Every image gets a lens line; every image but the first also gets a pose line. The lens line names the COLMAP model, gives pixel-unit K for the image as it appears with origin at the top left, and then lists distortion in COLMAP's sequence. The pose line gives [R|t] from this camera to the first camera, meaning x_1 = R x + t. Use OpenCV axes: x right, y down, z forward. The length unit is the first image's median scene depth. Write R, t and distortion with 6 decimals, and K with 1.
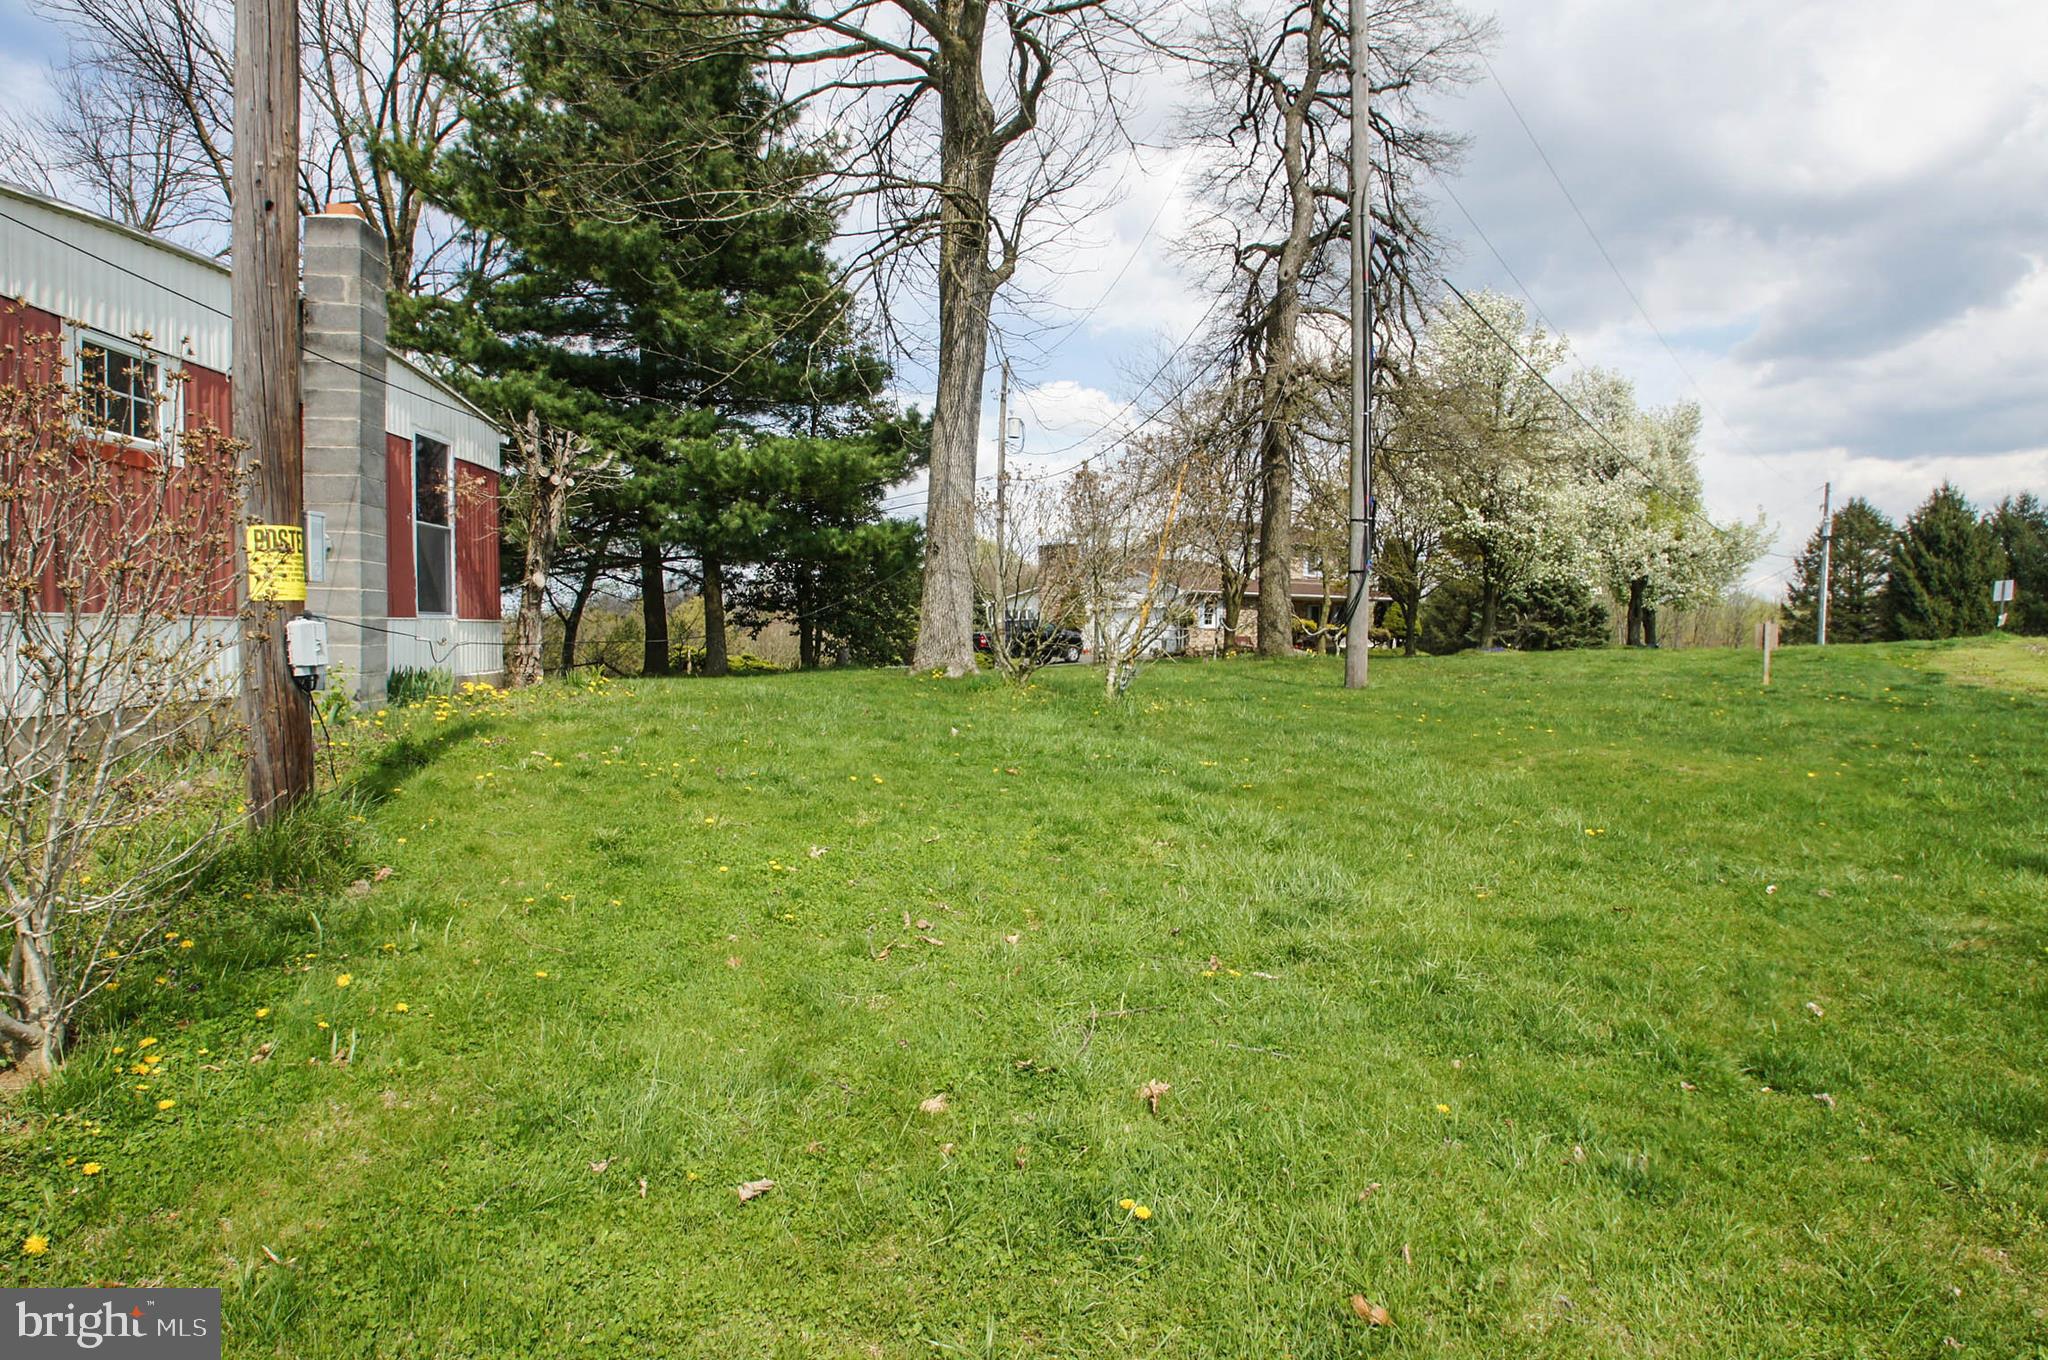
lens RADIAL K [[1163.7, 0, 1015.9], [0, 1163.7, 681.2], [0, 0, 1]] dist [-0.008091, -0.010603]
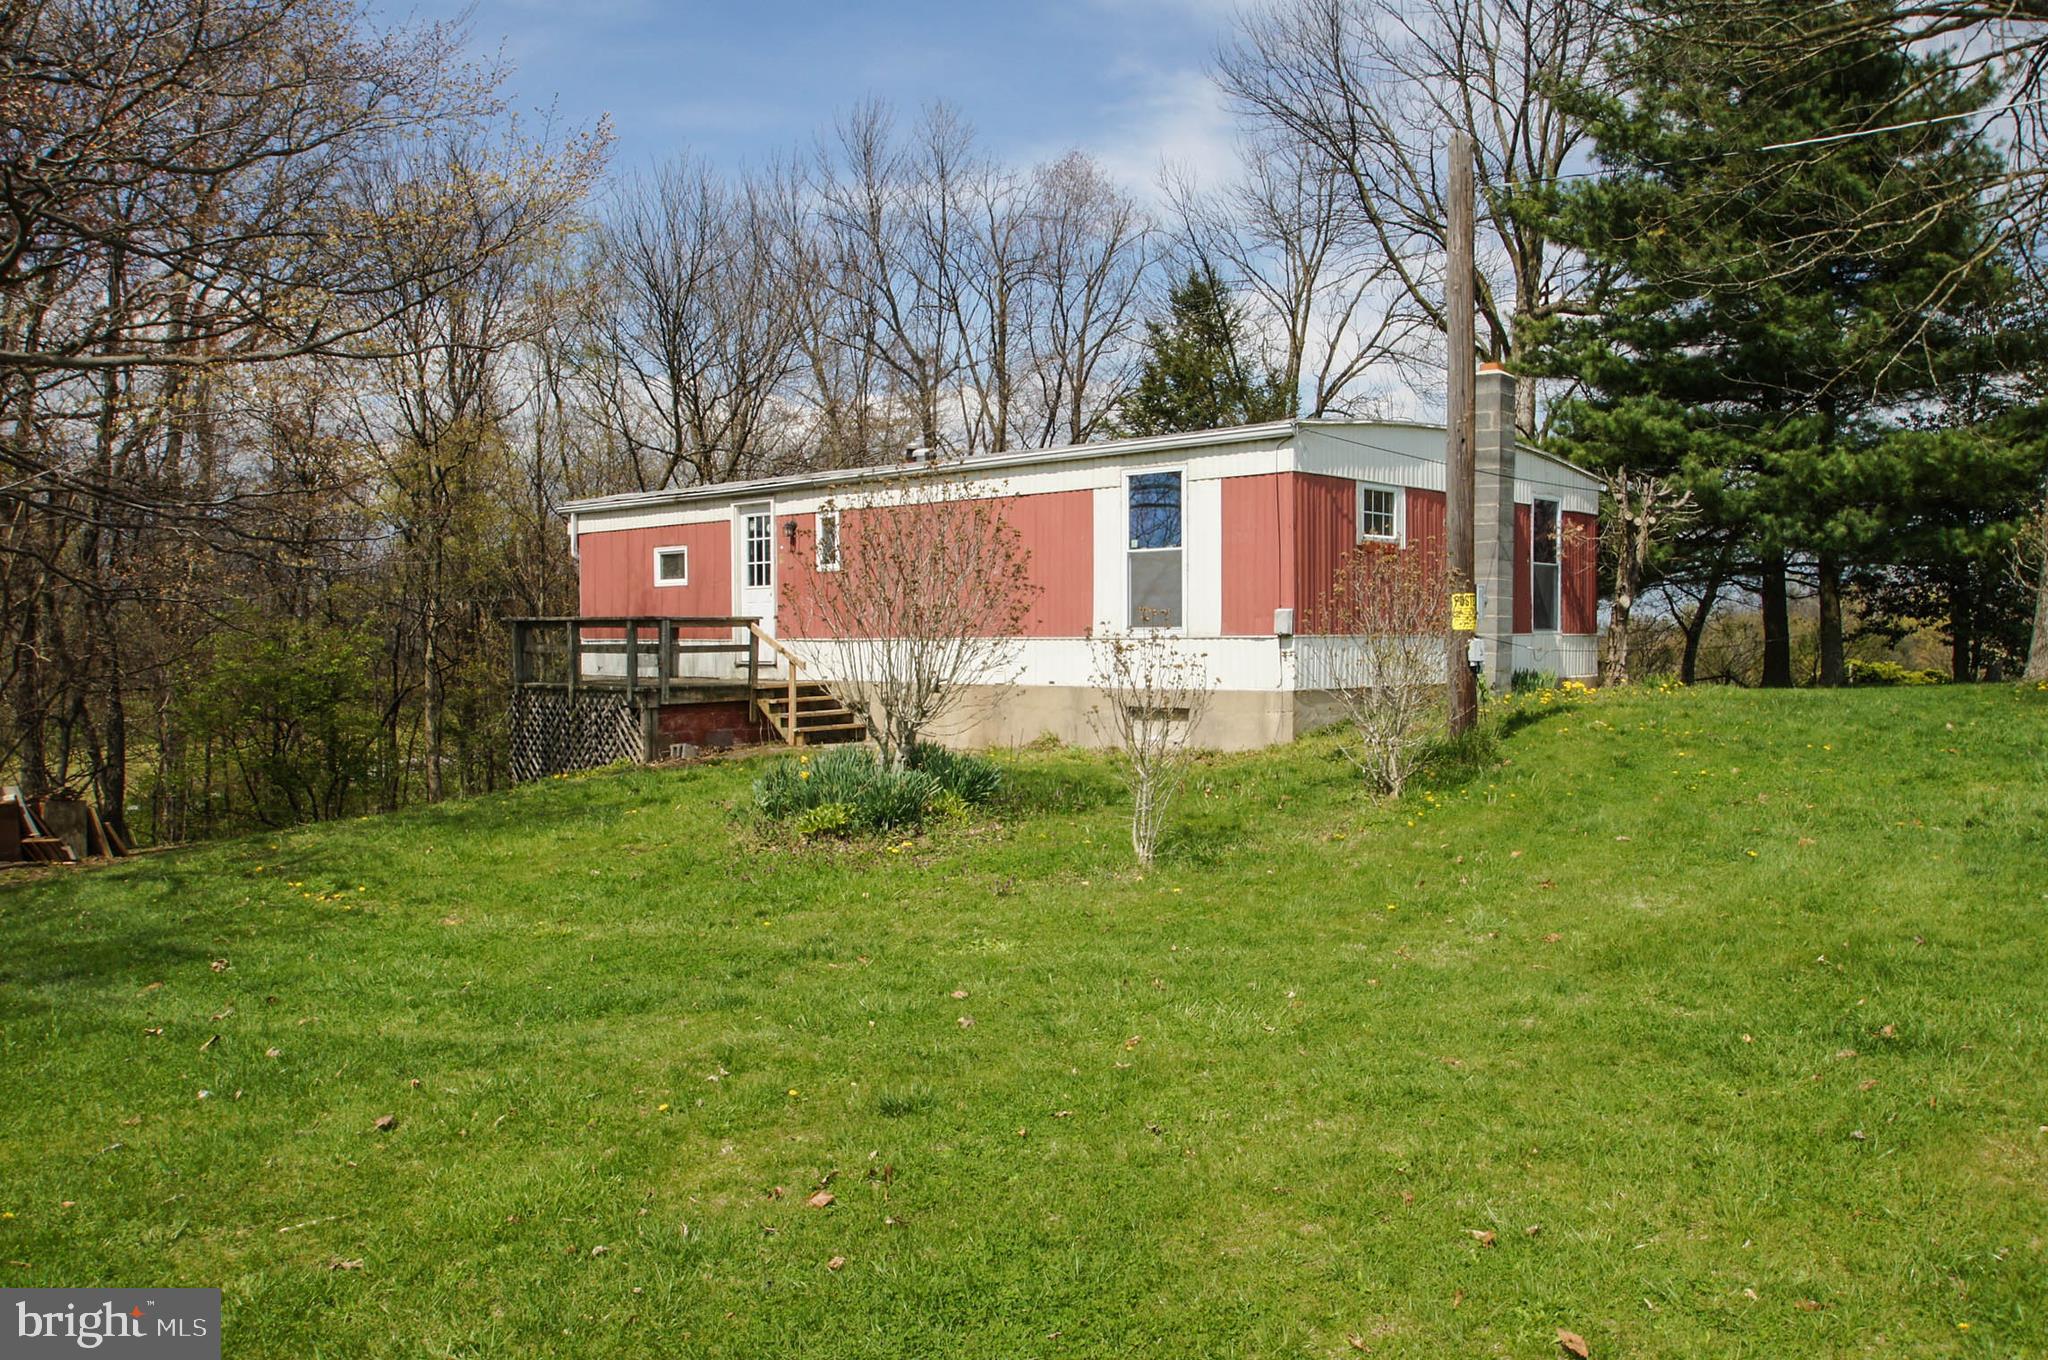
lens RADIAL K [[1801.0, 0, 1003.1], [0, 1801.0, 698.2], [0, 0, 1]] dist [-0.044583, 0.017617]
pose [[0.715306, 0.014098, -0.698669, 0.322785], [-0.021952, 0.999756, -0.002301, 0.025086], [0.698466, 0.016983, 0.715441, -0.592956]]
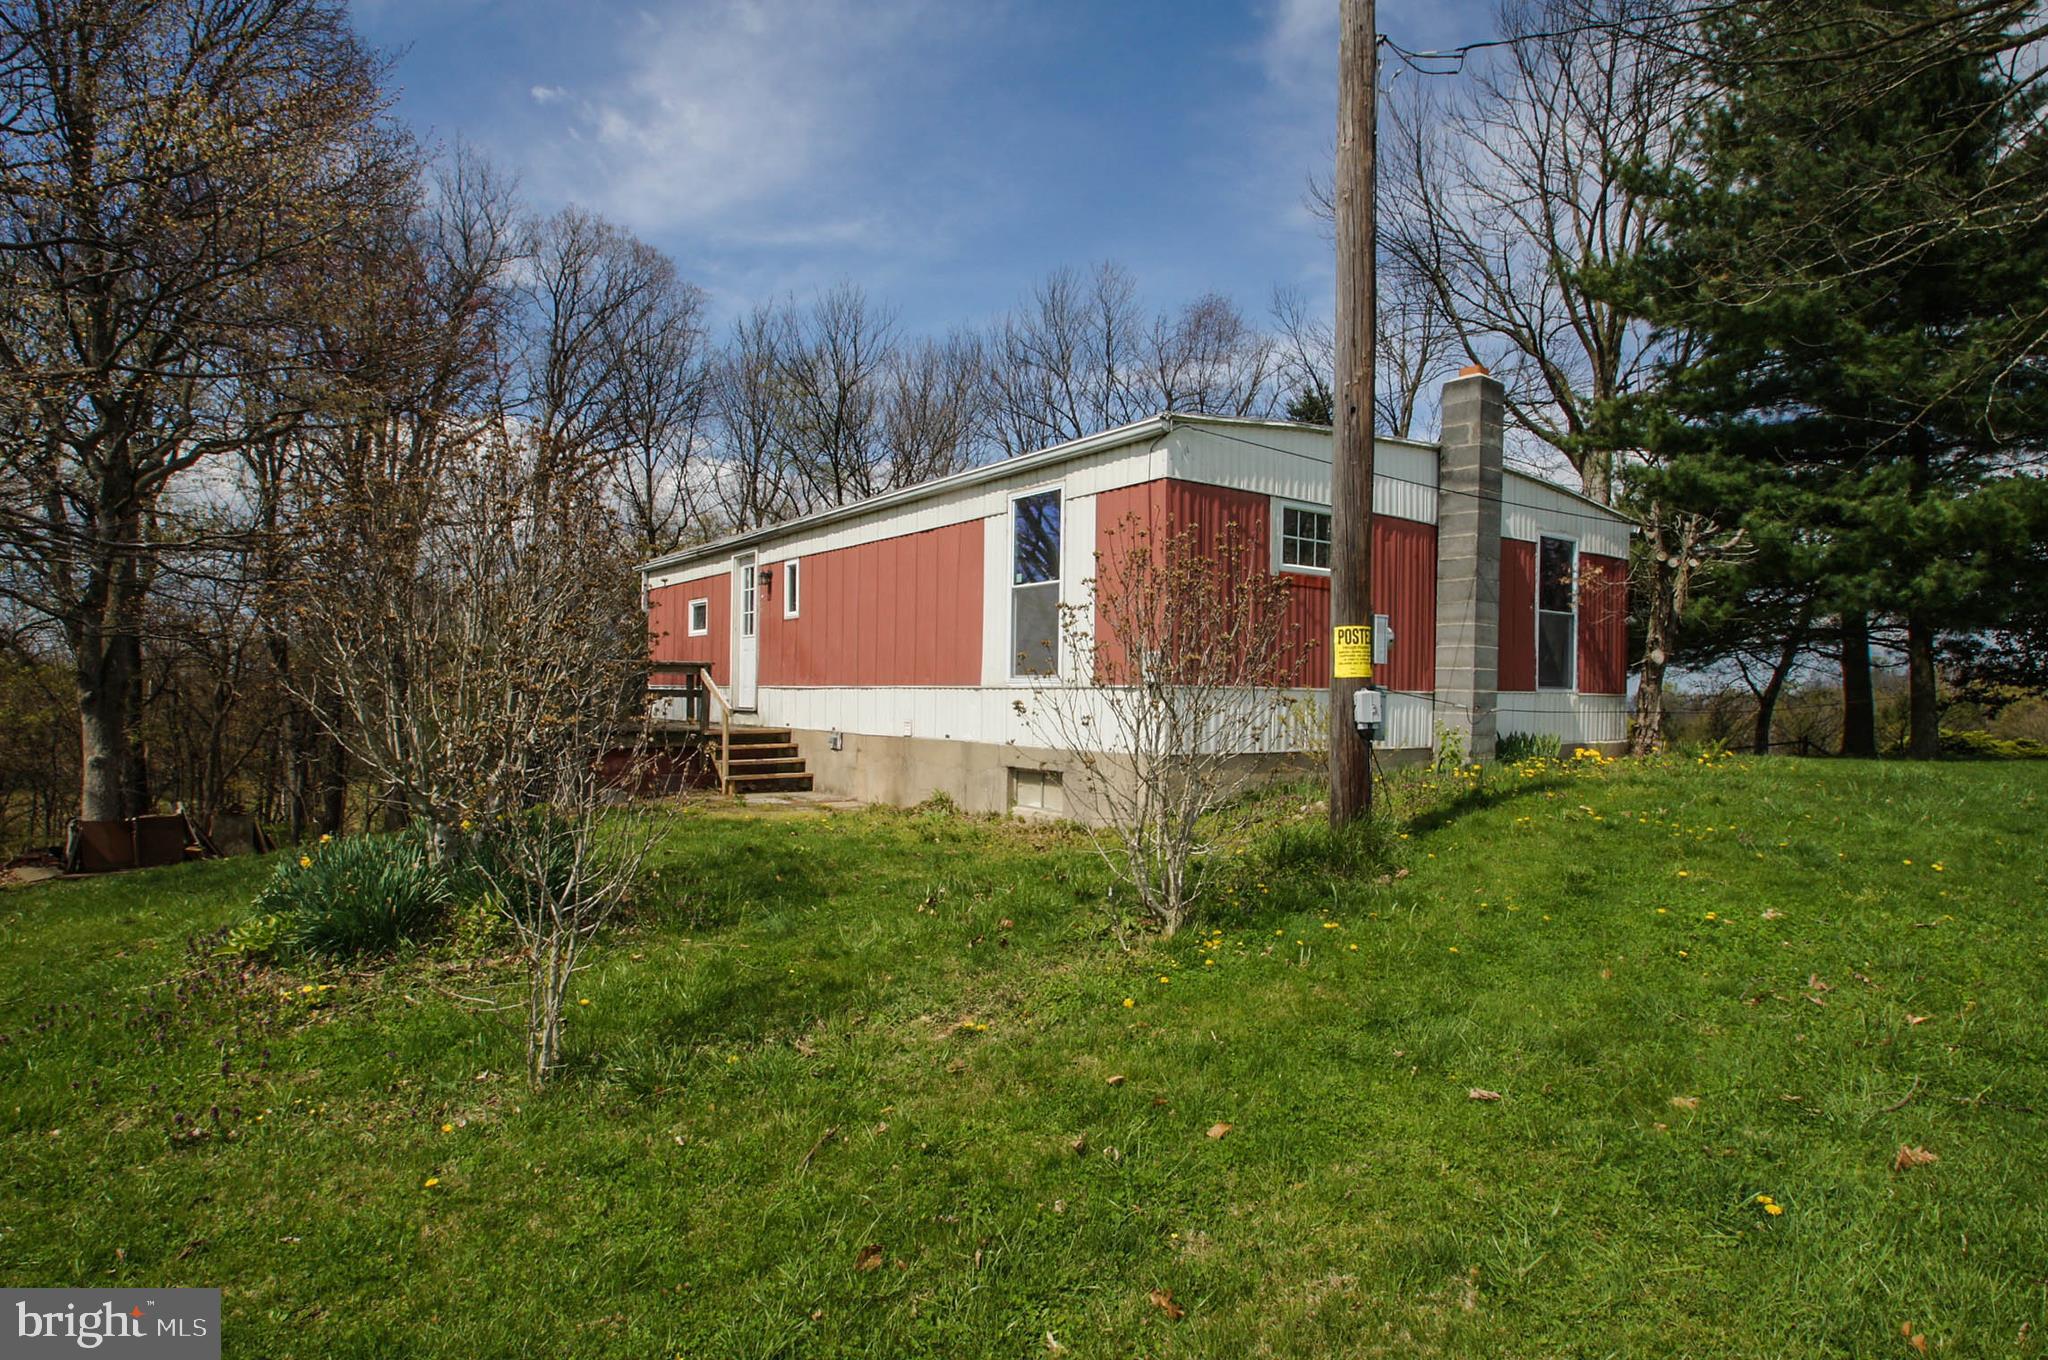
lens RADIAL K [[1163.7, 0, 1045.4], [0, 1163.7, 701.3], [0, 0, 1]] dist [-0.008091, -0.010603]
pose [[0.556935, 0.004619, -0.830543, 0.115217], [-0.046479, 0.998591, -0.025613, 0.005101], [0.829254, 0.052867, 0.556365, -0.041751]]
